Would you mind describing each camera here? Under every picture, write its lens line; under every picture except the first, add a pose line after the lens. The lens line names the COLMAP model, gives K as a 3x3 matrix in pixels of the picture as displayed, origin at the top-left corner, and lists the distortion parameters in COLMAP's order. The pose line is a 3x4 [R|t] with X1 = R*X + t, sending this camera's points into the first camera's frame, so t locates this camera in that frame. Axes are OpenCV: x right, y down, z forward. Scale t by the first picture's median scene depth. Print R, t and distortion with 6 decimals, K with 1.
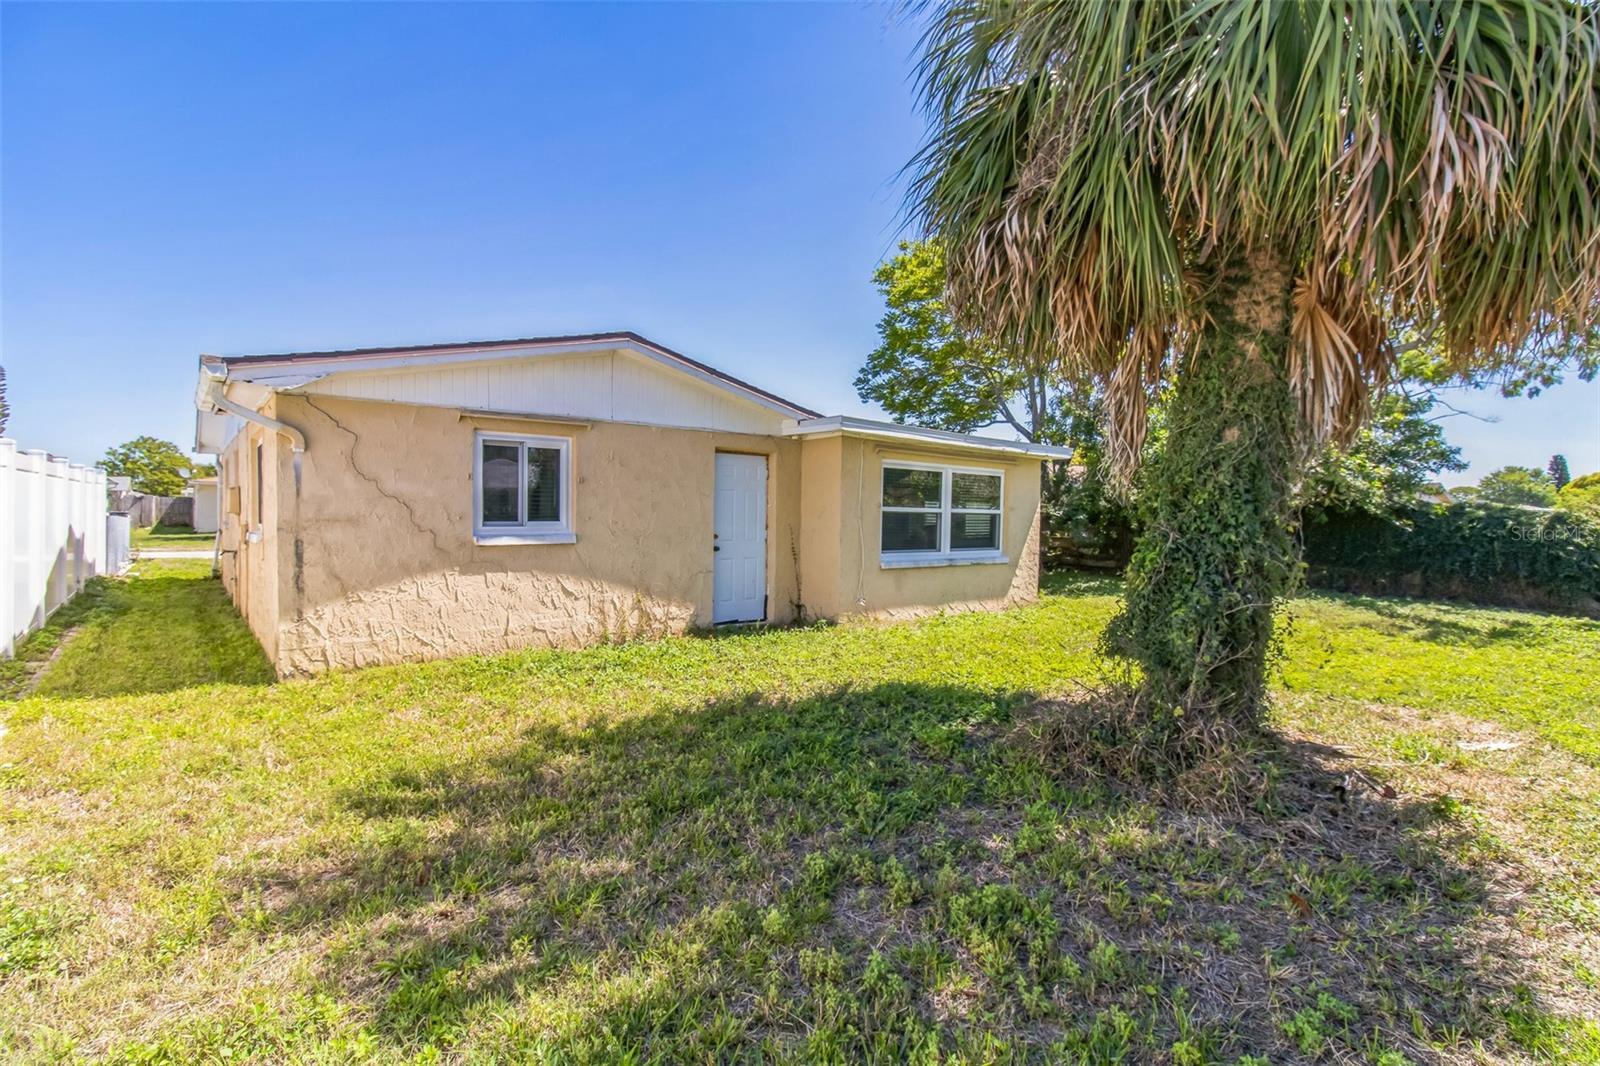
lens RADIAL K [[739.6, 0, 808.7], [0, 739.6, 525.2], [0, 0, 1]] dist [0.017781, -0.014690]
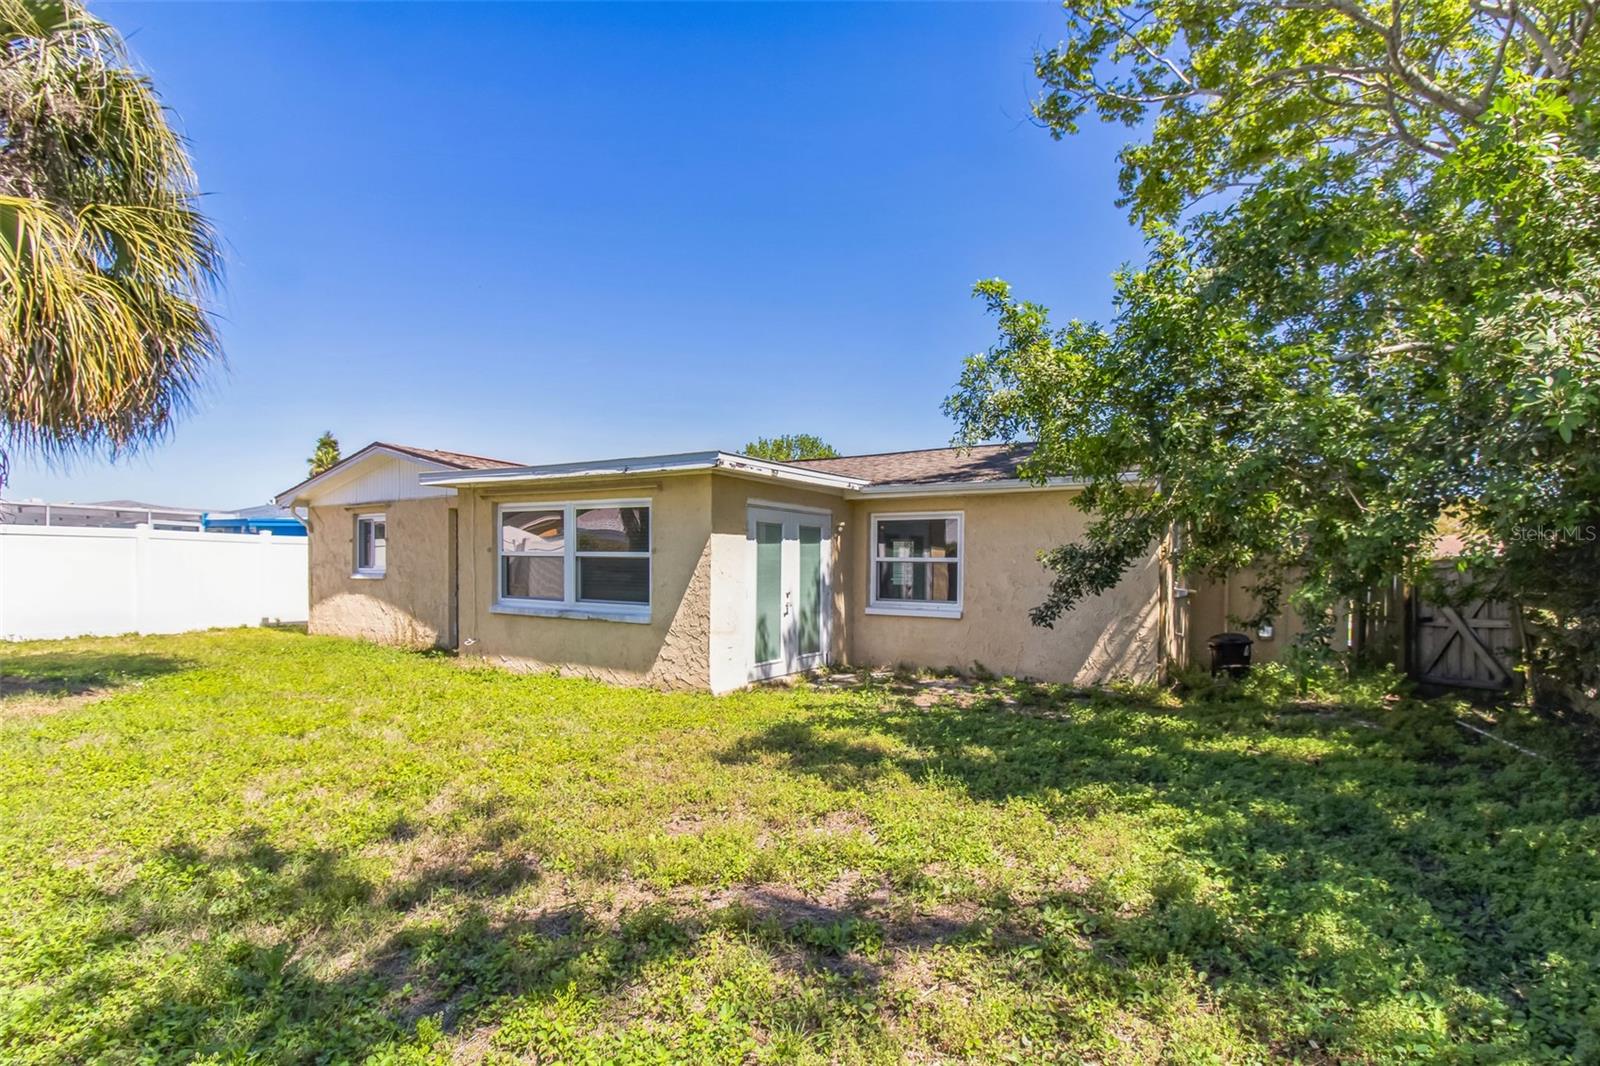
lens RADIAL K [[739.6, 0, 808.7], [0, 739.6, 525.2], [0, 0, 1]] dist [0.017781, -0.014690]
pose [[0.341767, -0.042524, -0.938822, 1.143212], [-0.002630, 0.998929, -0.046204, -0.016142], [0.939781, 0.018260, 0.341289, 1.005385]]
